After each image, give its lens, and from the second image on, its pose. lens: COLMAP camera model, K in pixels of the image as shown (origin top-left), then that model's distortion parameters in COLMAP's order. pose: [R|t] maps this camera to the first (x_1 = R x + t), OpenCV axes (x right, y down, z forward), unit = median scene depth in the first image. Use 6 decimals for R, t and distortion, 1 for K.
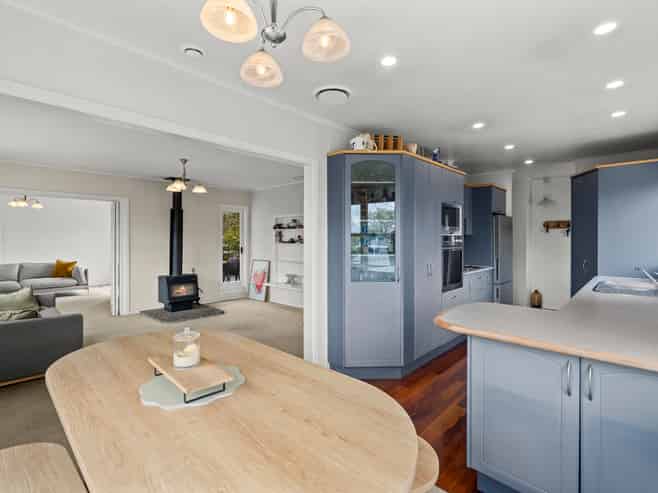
lens RADIAL K [[322.3, 0, 332.2], [0, 322.3, 244.1], [0, 0, 1]] dist [-0.017326, -0.000208]
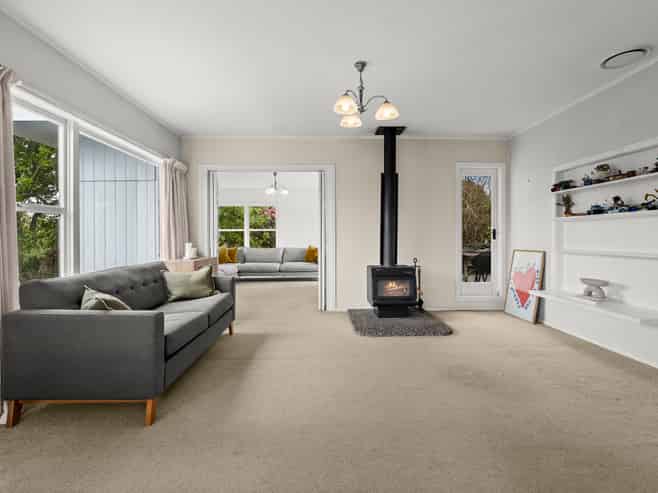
lens RADIAL K [[322.3, 0, 329.0], [0, 322.3, 237.0], [0, 0, 1]] dist [-0.017326, -0.000208]
pose [[0.690781, -0.001961, -0.723061, -0.054495], [-0.005155, 0.999958, -0.007637, 0.034404], [0.723045, 0.009003, 0.690742, 0.363718]]
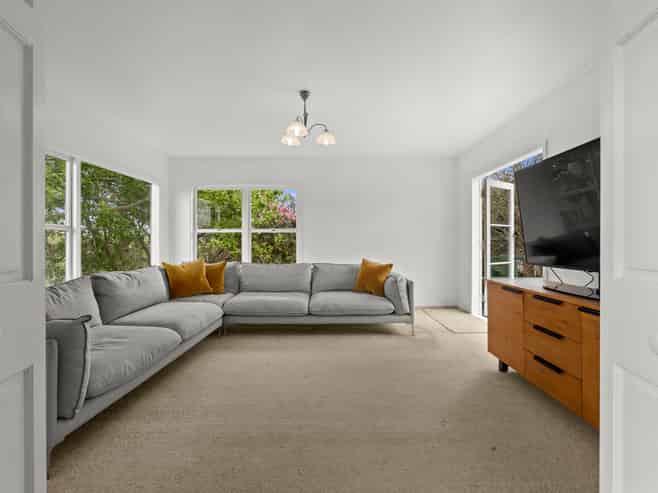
lens RADIAL K [[322.3, 0, 328.9], [0, 322.3, 243.1], [0, 0, 1]] dist [-0.017326, -0.000208]
pose [[0.667403, 0.000683, -0.744696, -0.578918], [-0.008451, 0.999942, -0.006657, 0.030066], [0.744649, 0.010737, 0.667370, 0.690256]]
